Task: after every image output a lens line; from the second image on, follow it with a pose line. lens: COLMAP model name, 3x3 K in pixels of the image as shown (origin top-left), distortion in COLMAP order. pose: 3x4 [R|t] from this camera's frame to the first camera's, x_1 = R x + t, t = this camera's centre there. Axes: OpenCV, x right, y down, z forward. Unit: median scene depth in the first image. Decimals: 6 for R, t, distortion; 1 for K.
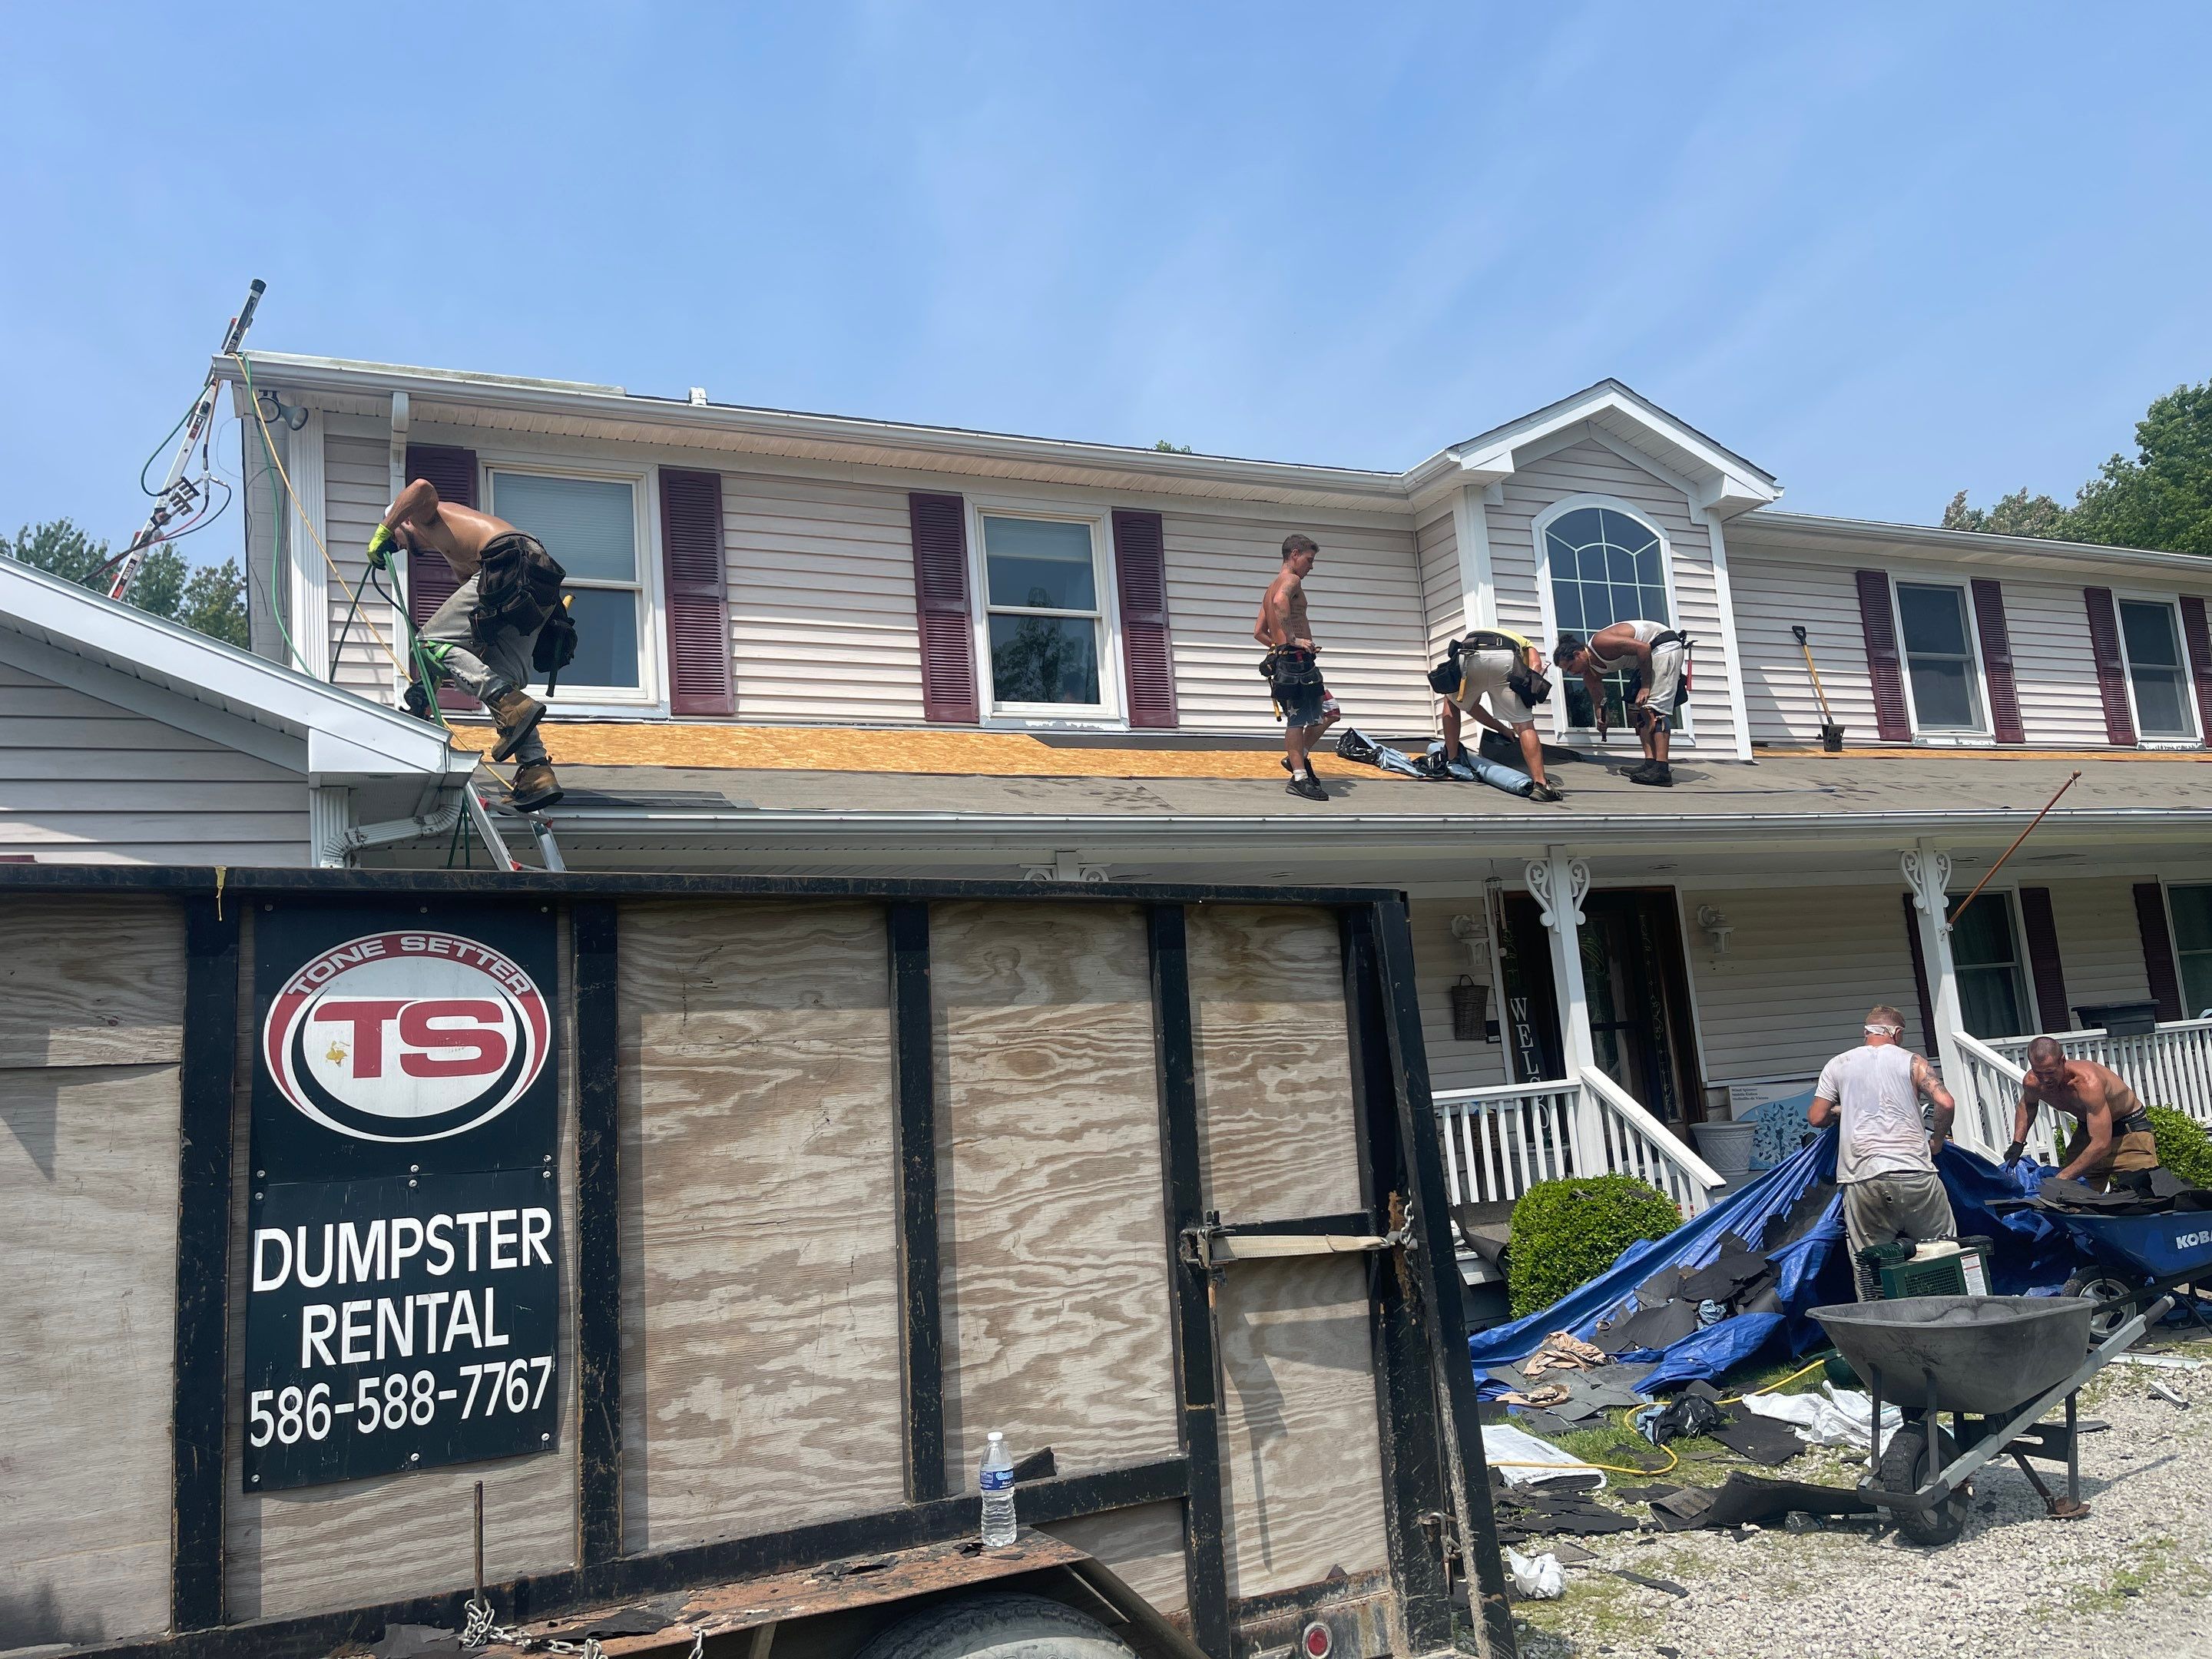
lens RADIAL K [[1795.6, 0, 1057.4], [0, 1795.6, 858.5], [0, 0, 1]] dist [0.048258, 0.003953]
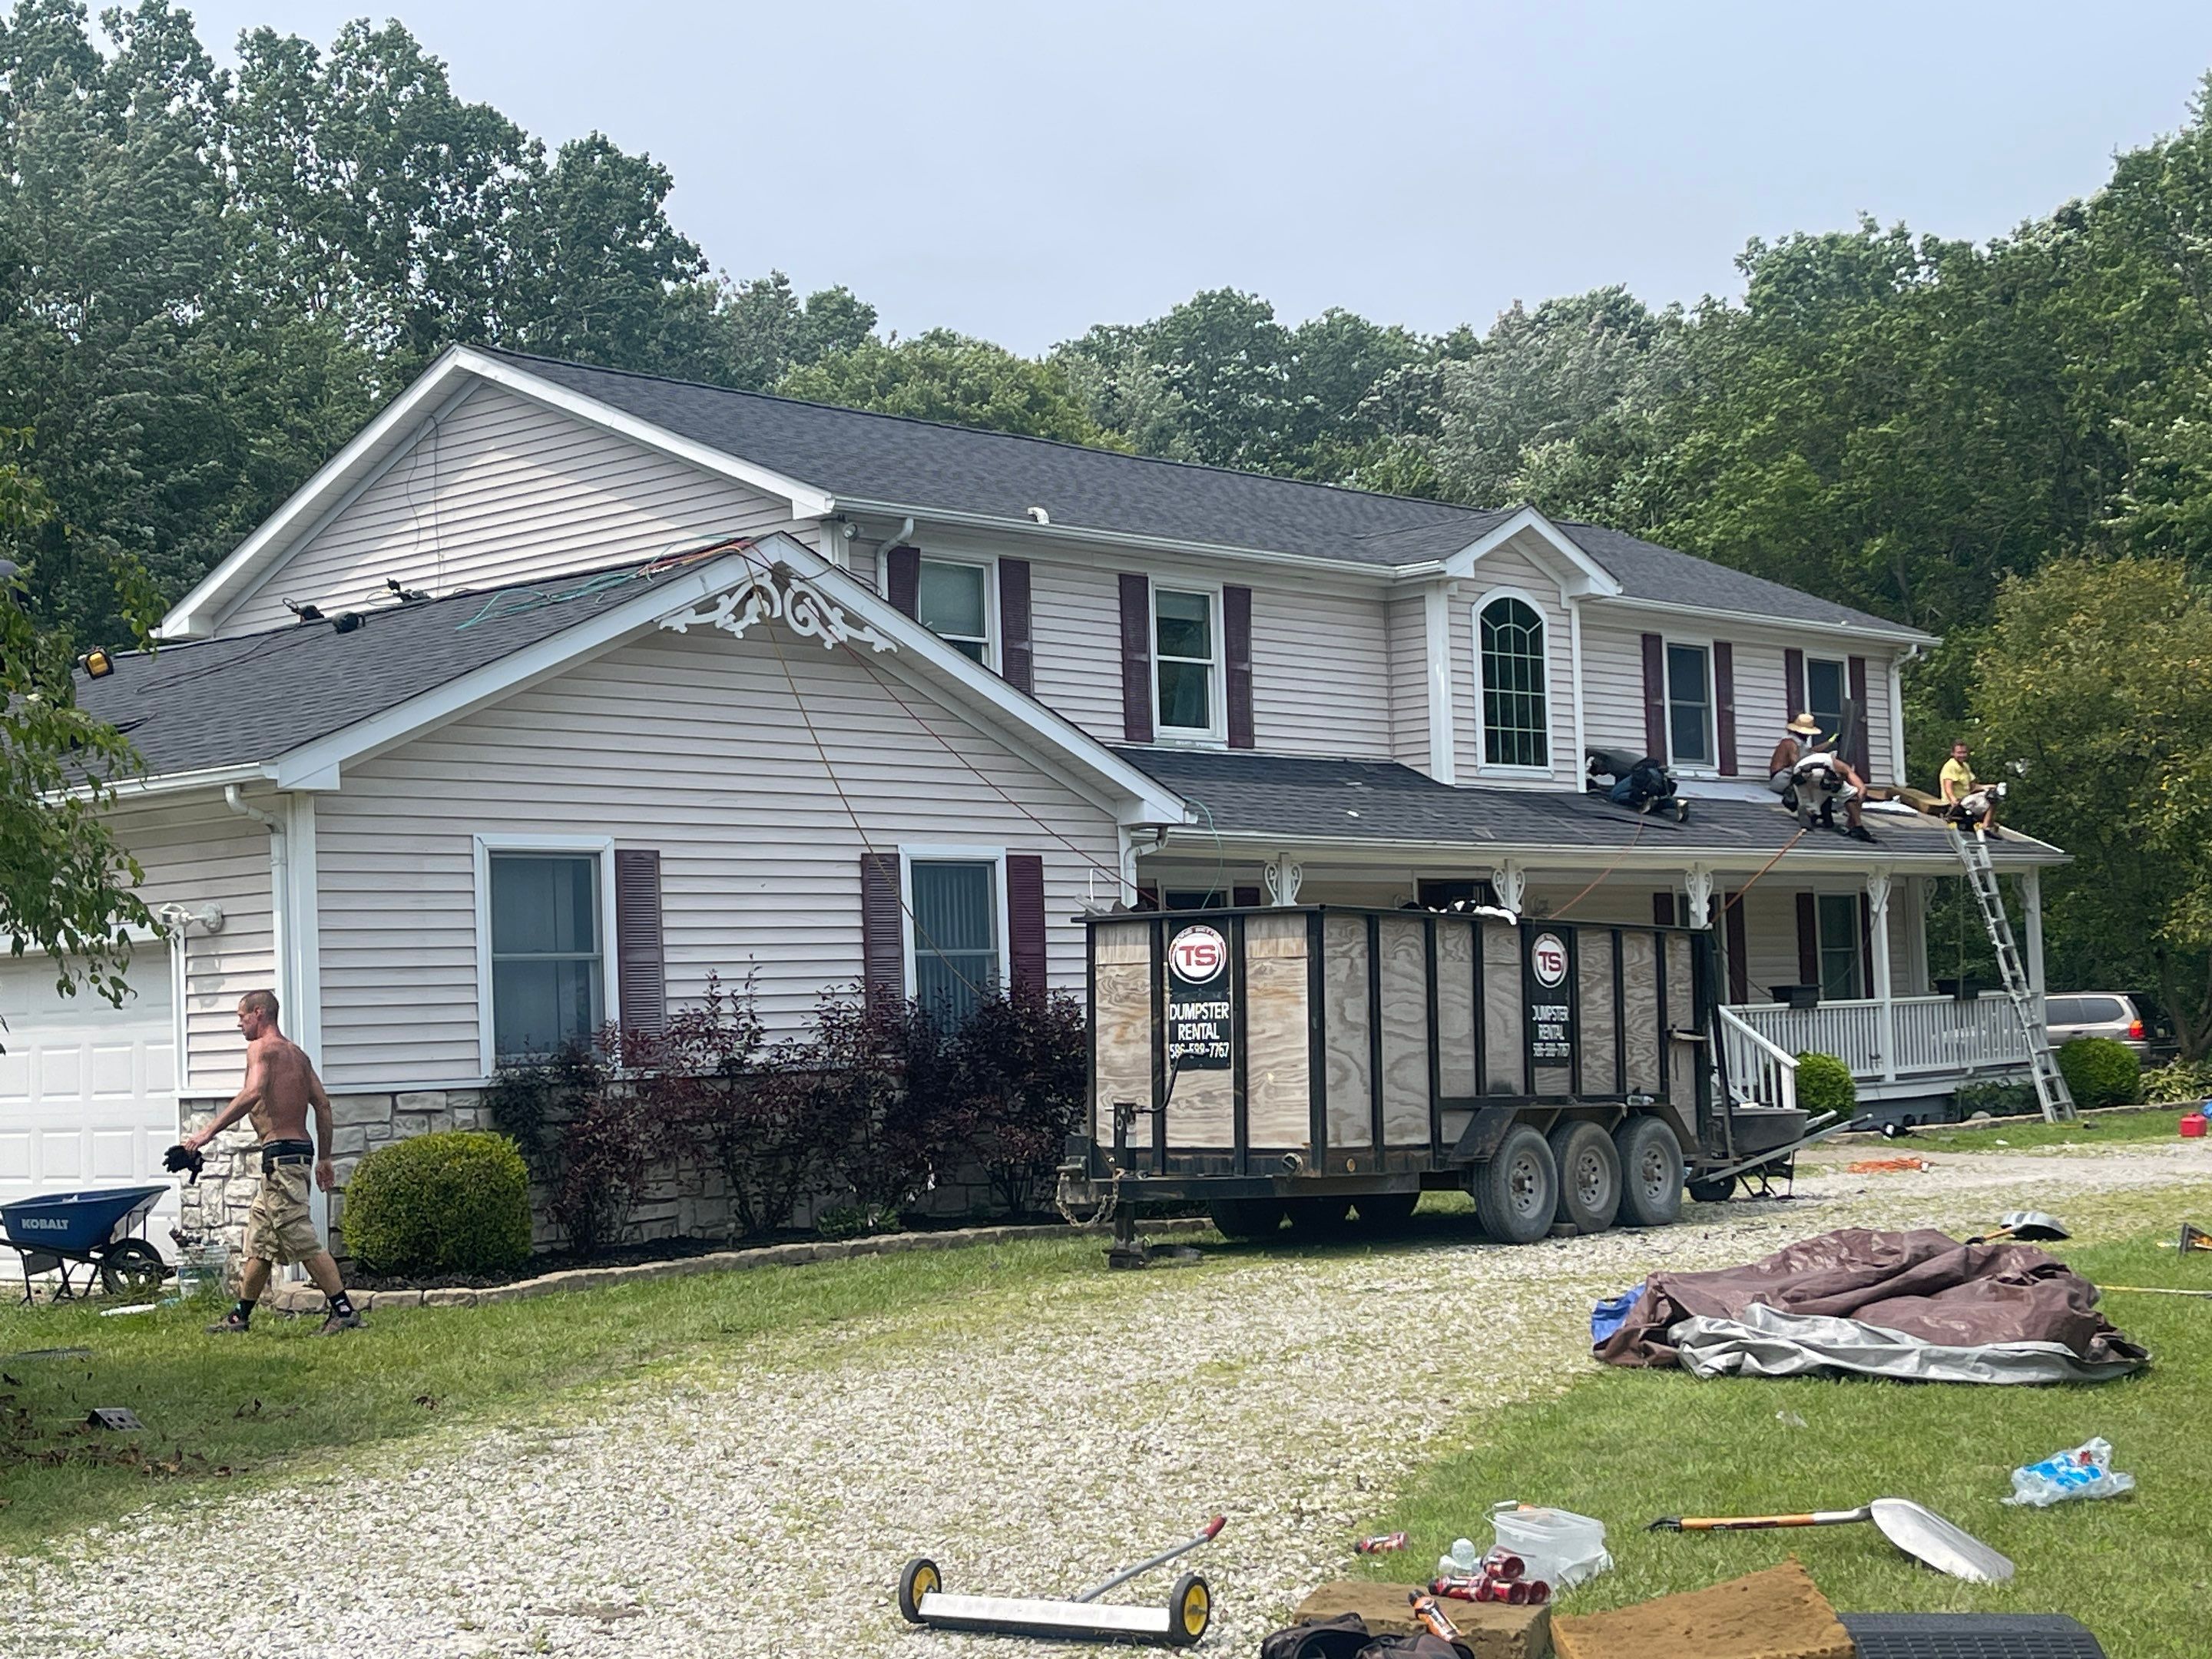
lens RADIAL K [[3256.1, 0, 1106.0], [0, 3256.1, 829.5], [0, 0, 1]] dist [0.271134, 0.172235]
pose [[0.926948, 0.072527, 0.368113, -0.956825], [-0.090053, 0.995466, 0.030634, -0.077600], [-0.364222, -0.061546, 0.929276, -1.289131]]
